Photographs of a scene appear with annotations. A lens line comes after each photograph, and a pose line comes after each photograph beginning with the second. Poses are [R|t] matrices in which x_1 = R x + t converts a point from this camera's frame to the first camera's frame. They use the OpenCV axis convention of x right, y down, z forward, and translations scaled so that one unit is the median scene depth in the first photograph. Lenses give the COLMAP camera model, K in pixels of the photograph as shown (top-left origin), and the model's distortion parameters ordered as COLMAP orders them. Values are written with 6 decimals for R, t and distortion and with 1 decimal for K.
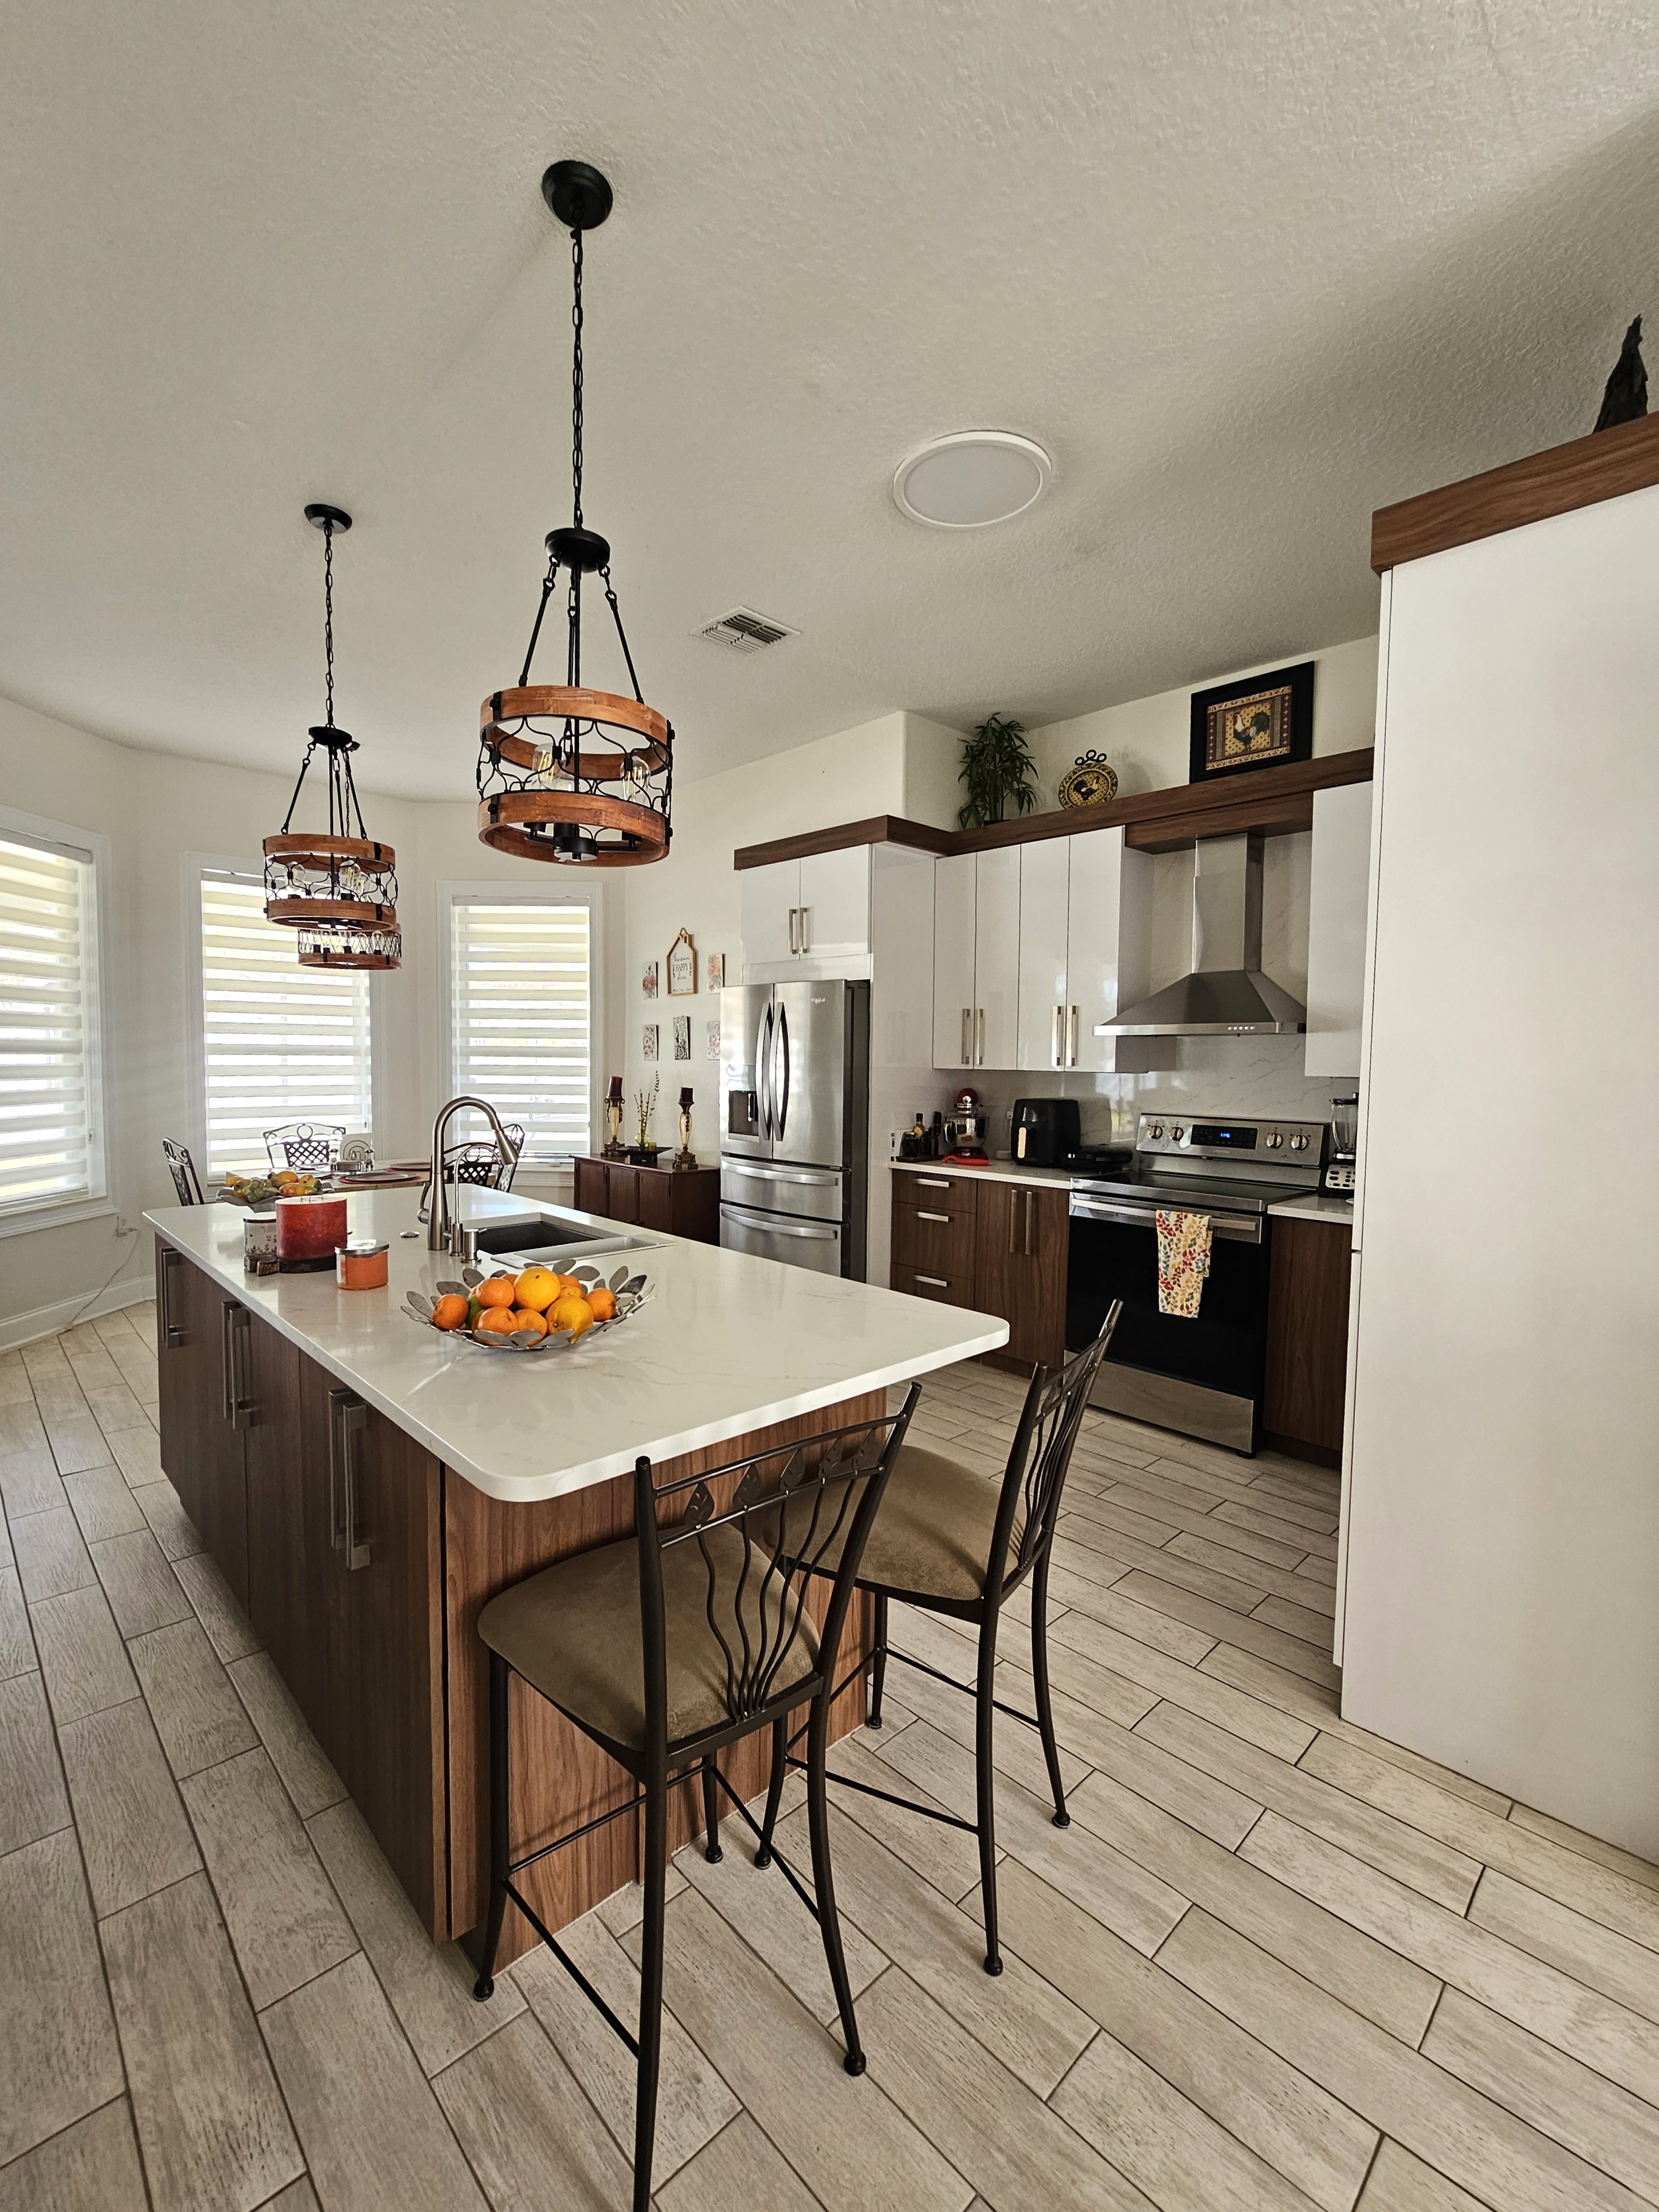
lens RADIAL K [[961.4, 0, 806.3], [0, 961.4, 1112.1], [0, 0, 1]] dist [-0.002113, -0.000137]
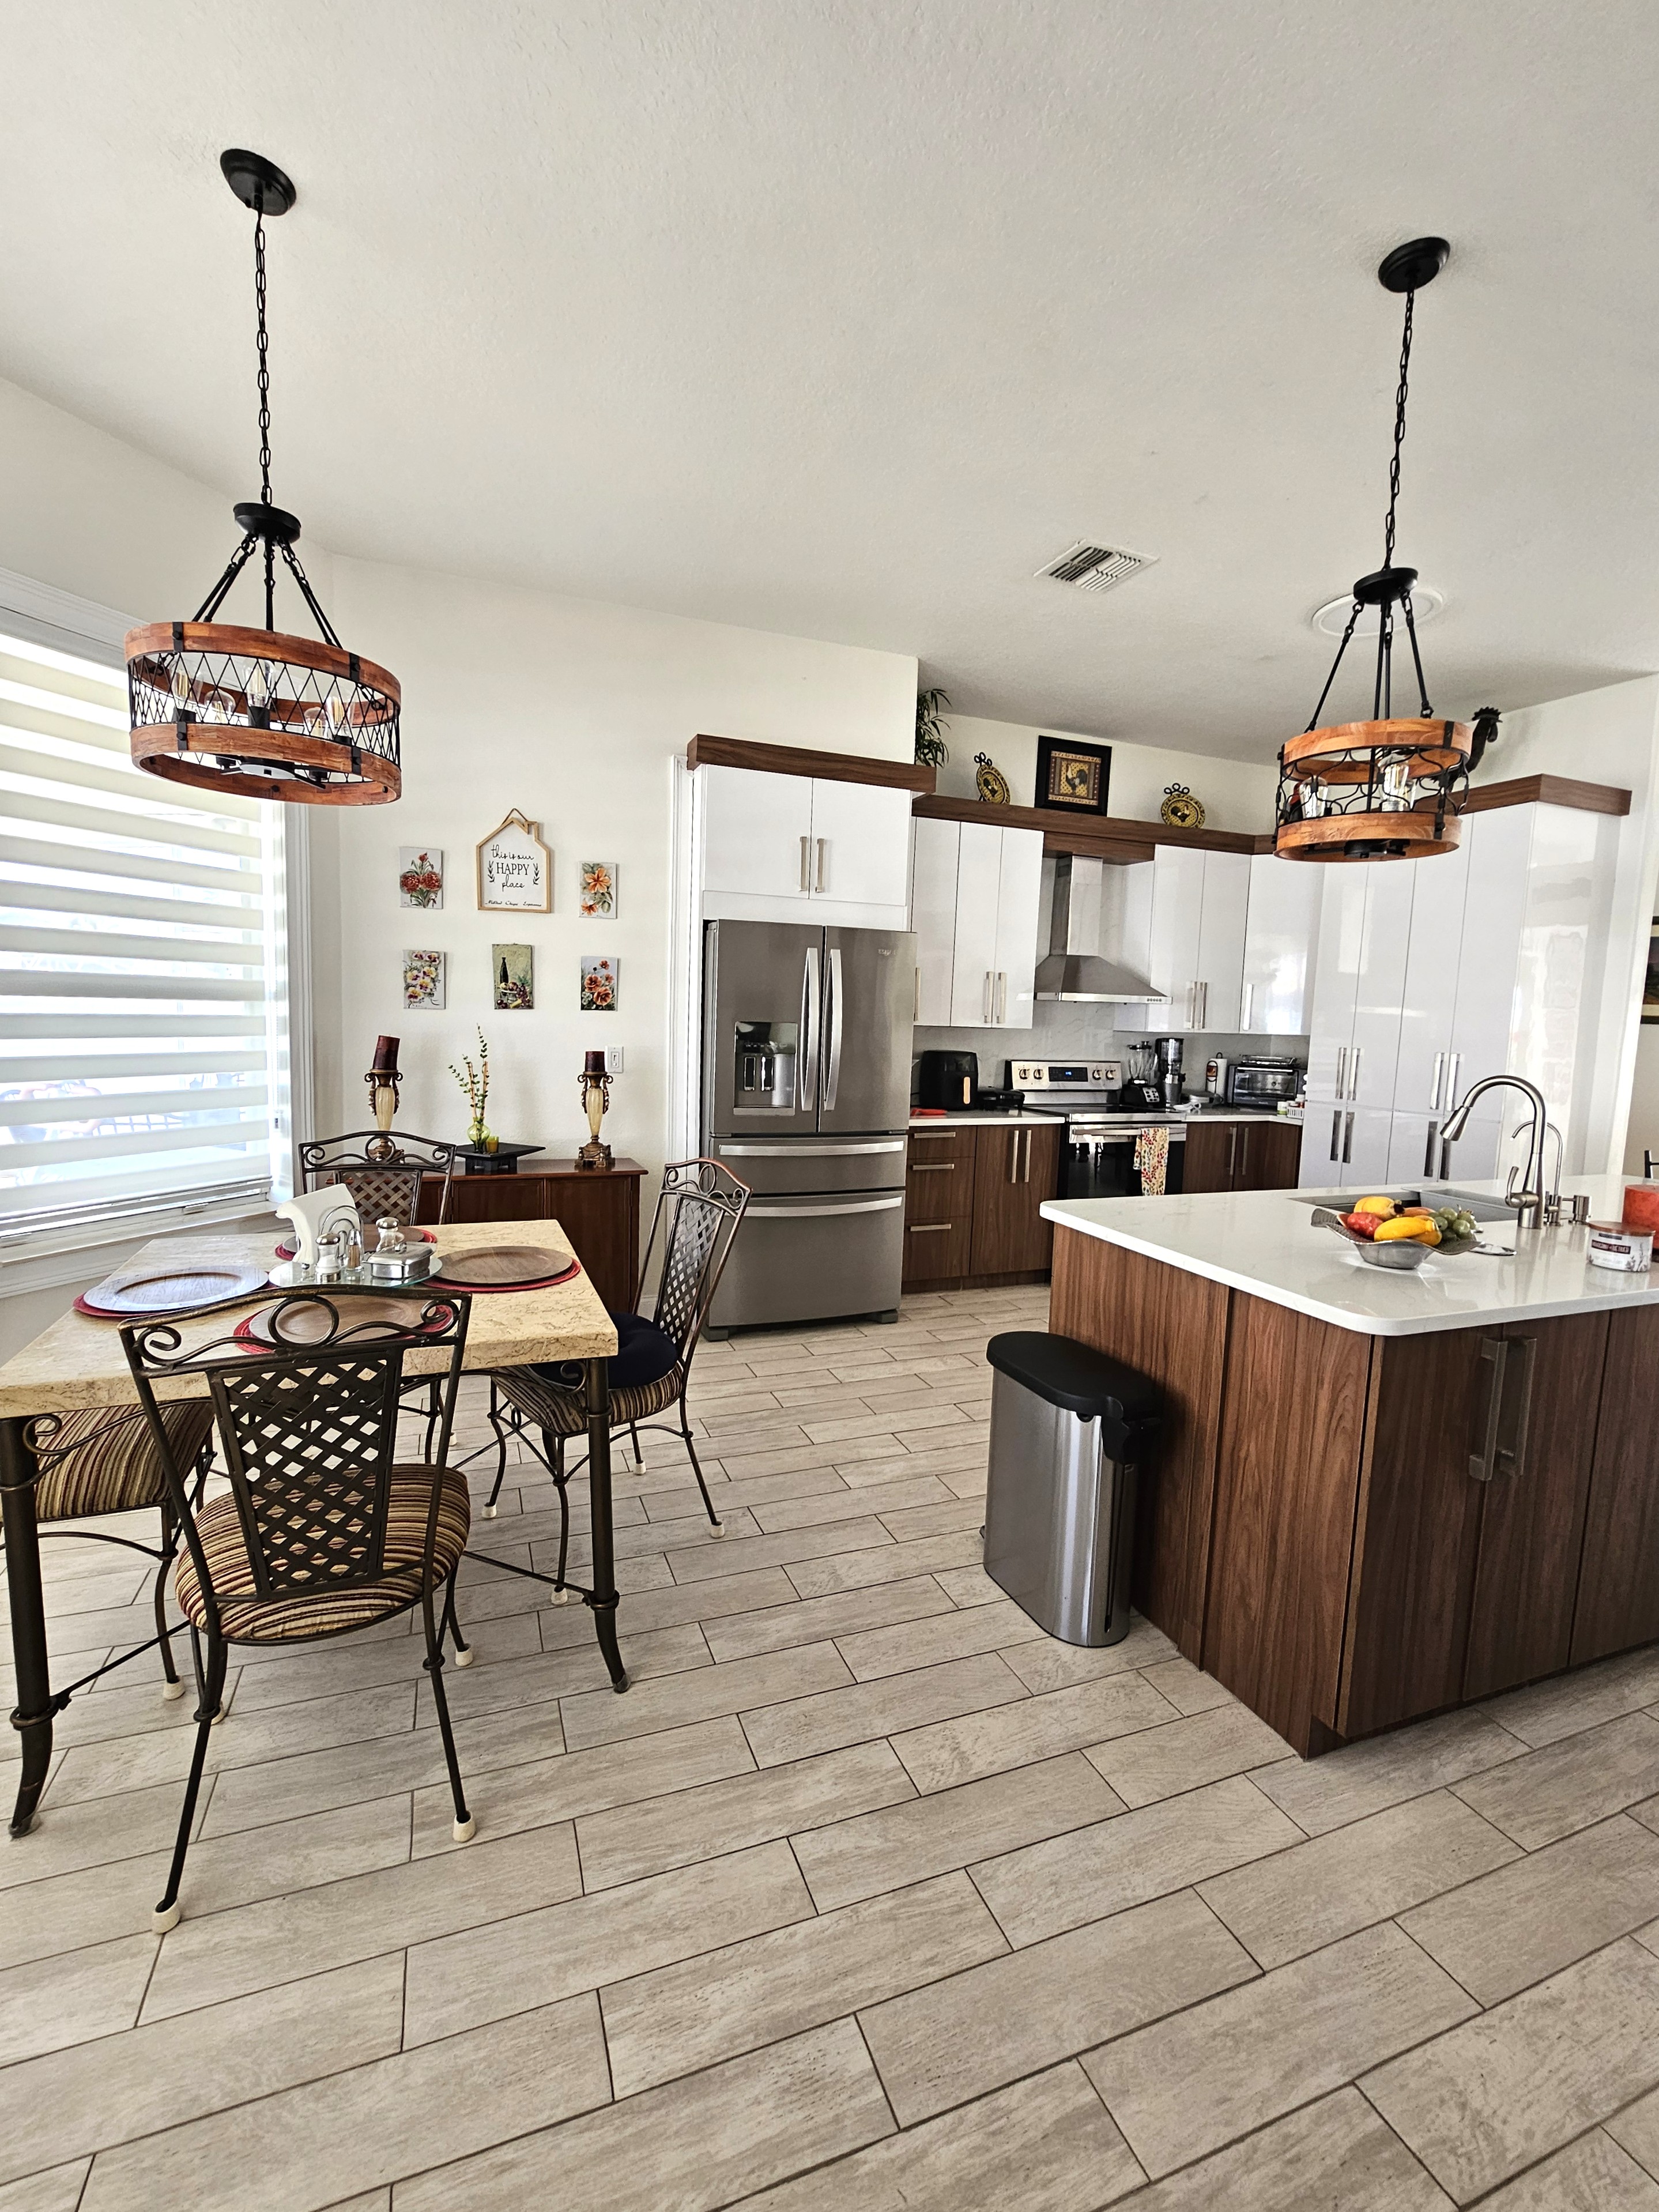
lens RADIAL K [[949.1, 0, 805.5], [0, 949.1, 1107.5], [0, 0, 1]] dist [-0.002399, 0.000035]
pose [[0.380165, -0.090155, 0.920514, -1.106749], [0.028042, 0.995904, 0.085958, -0.062877], [-0.924493, -0.006865, 0.381136, 0.937478]]
